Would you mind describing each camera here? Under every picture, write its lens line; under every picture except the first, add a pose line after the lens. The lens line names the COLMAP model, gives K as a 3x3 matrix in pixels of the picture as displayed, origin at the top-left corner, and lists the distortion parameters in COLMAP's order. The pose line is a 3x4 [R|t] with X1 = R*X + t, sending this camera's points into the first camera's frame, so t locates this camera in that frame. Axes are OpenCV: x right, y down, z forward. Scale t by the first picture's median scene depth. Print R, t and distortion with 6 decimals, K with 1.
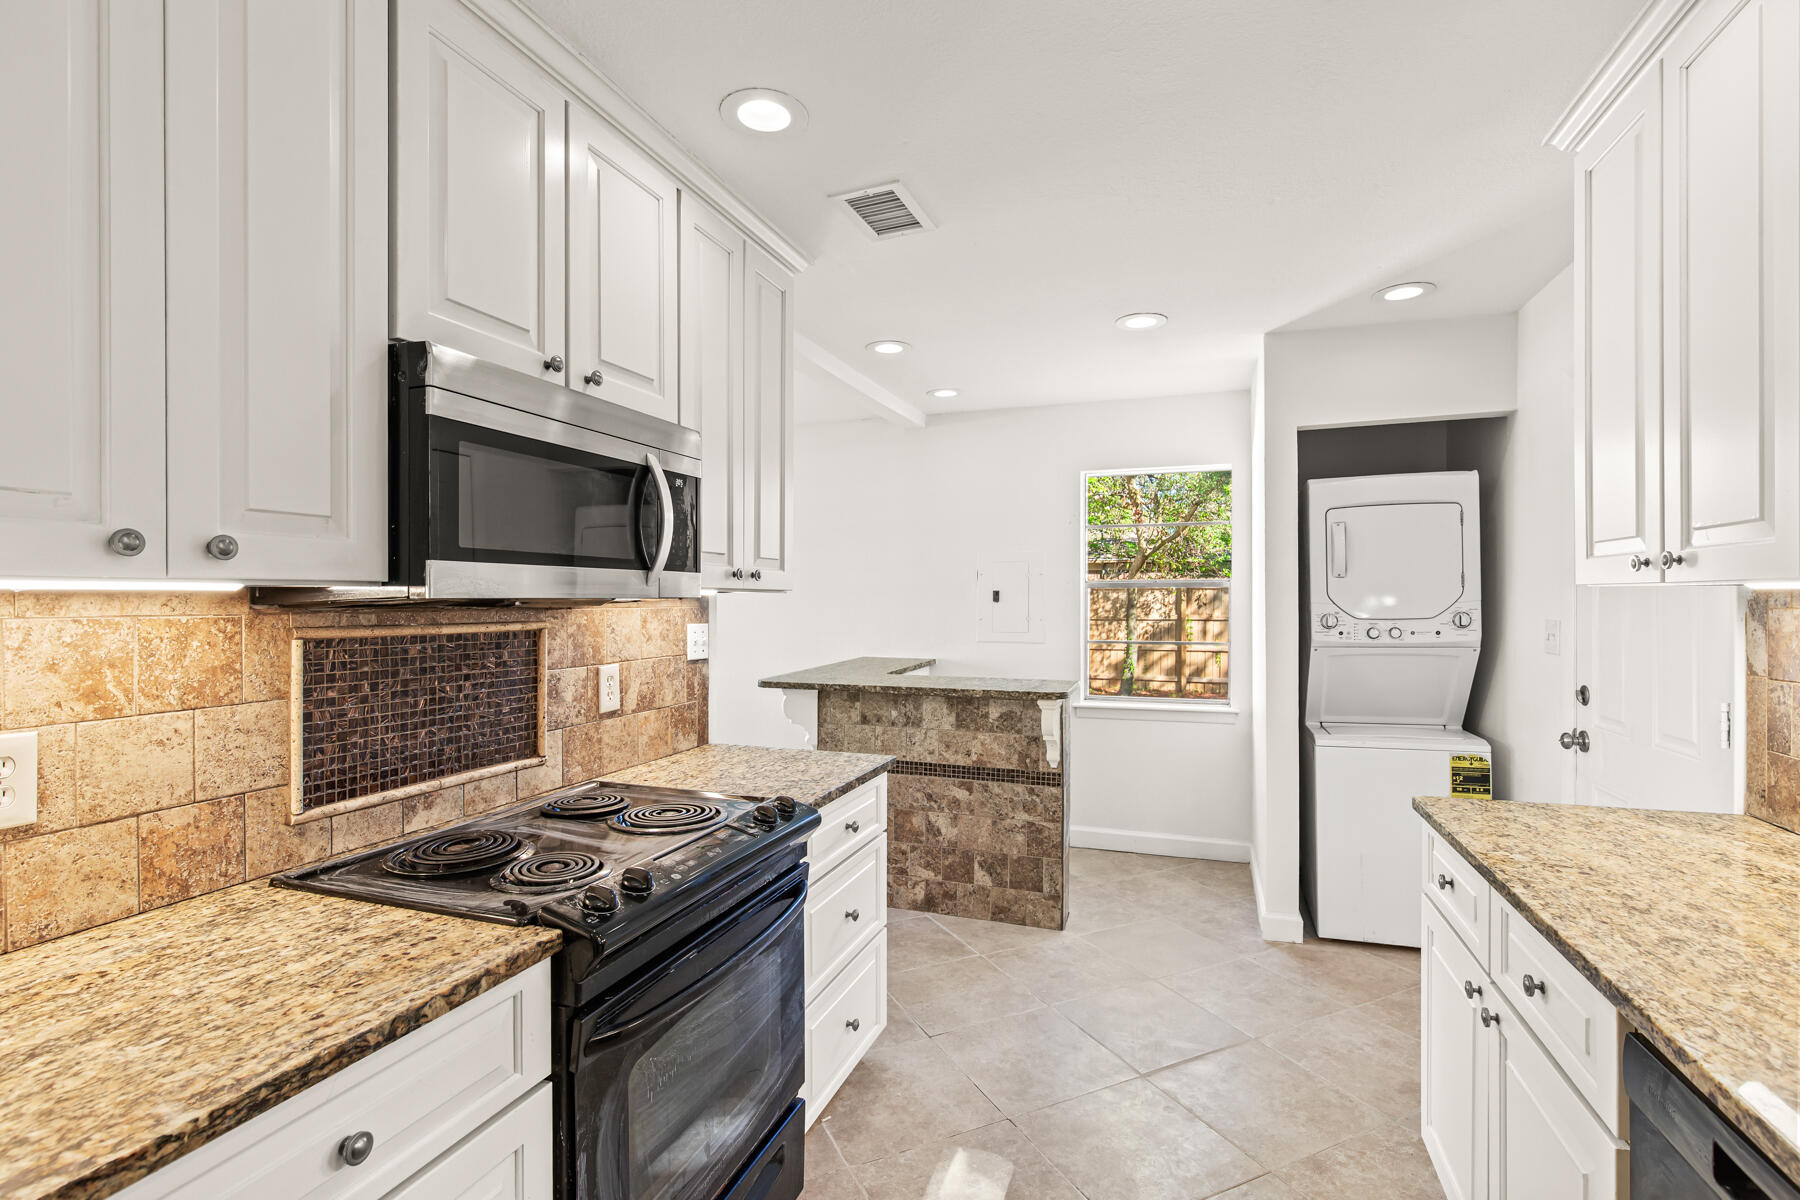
lens RADIAL K [[843.7, 0, 903.3], [0, 843.7, 606.2], [0, 0, 1]] dist [-0.002988, -0.000093]
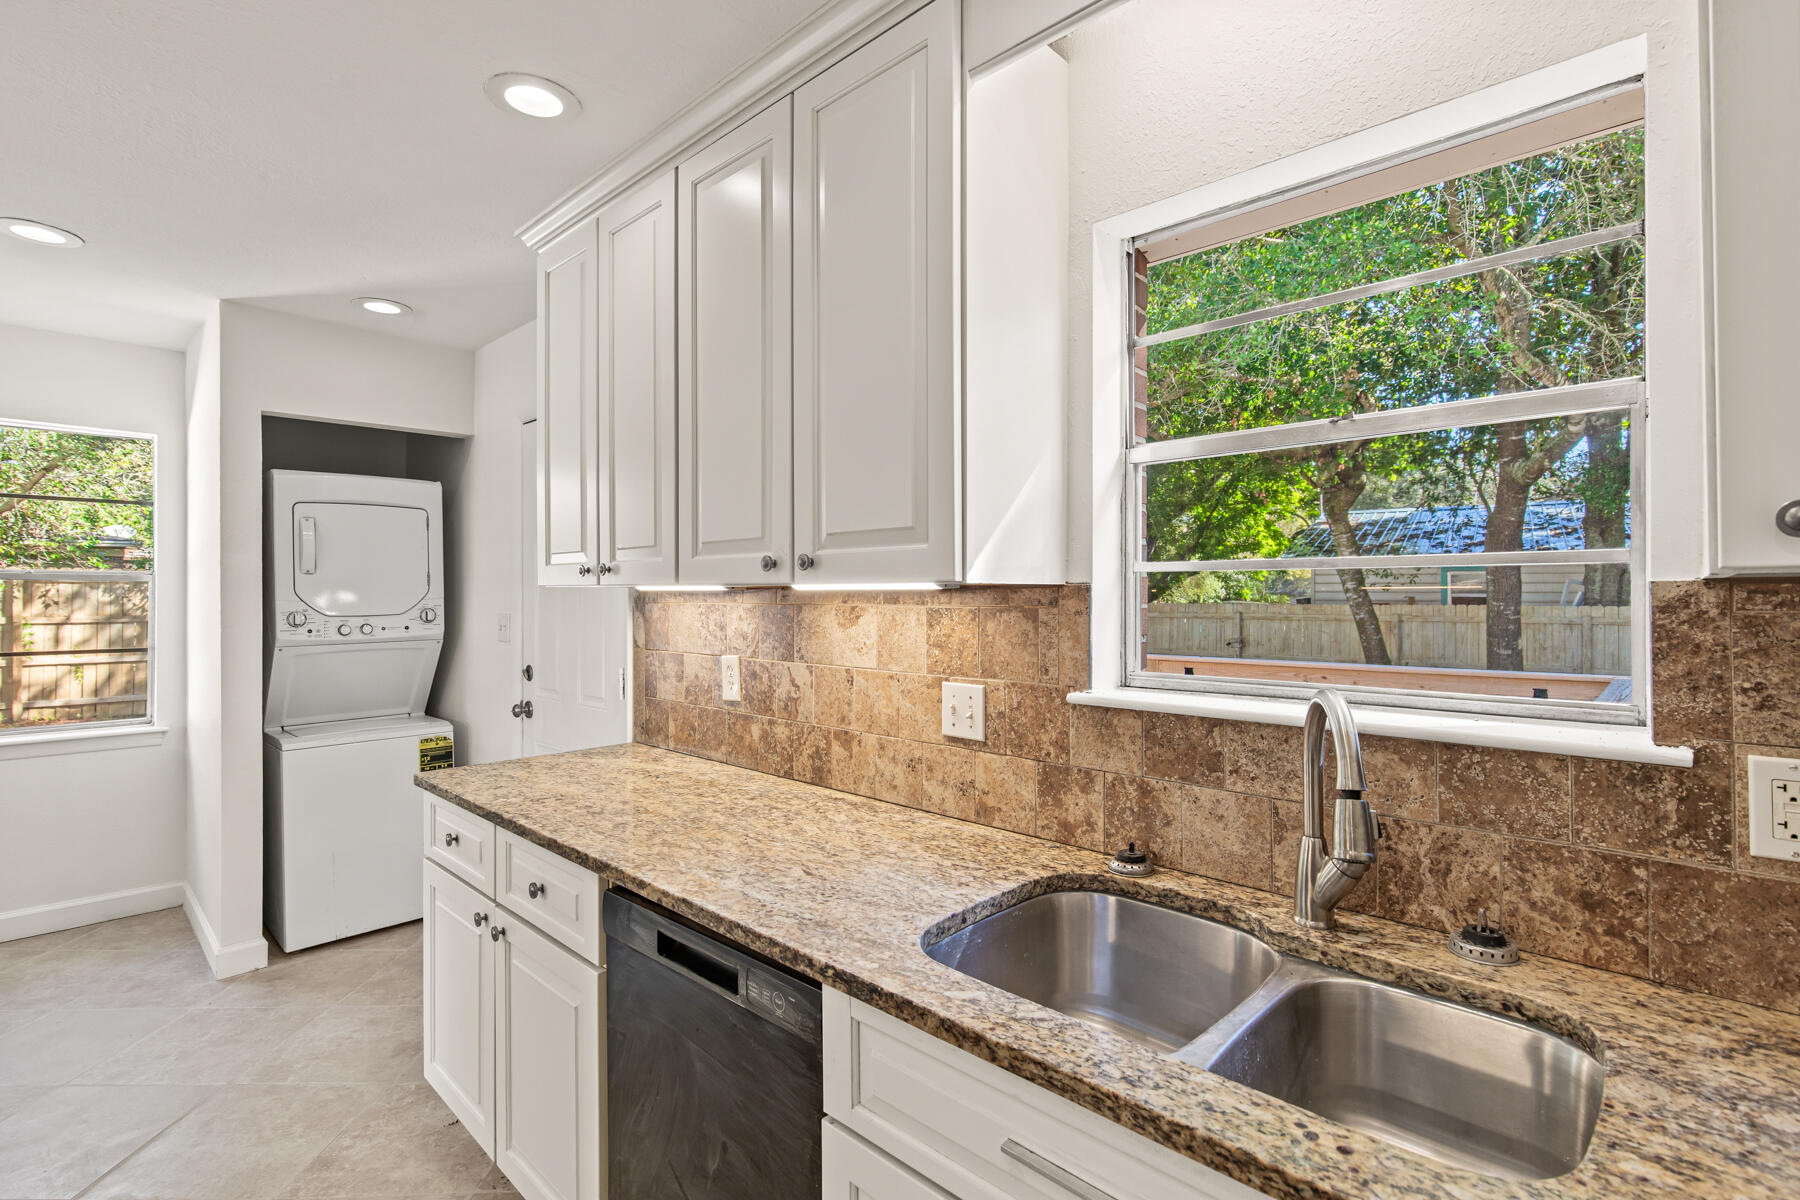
lens RADIAL K [[843.7, 0, 903.3], [0, 843.7, 606.2], [0, 0, 1]] dist [-0.002988, -0.000093]
pose [[0.417744, -0.009025, 0.908520, -0.109647], [0.006367, 0.999955, 0.007006, 0.000719], [-0.908543, 0.002858, 0.417783, -0.040099]]
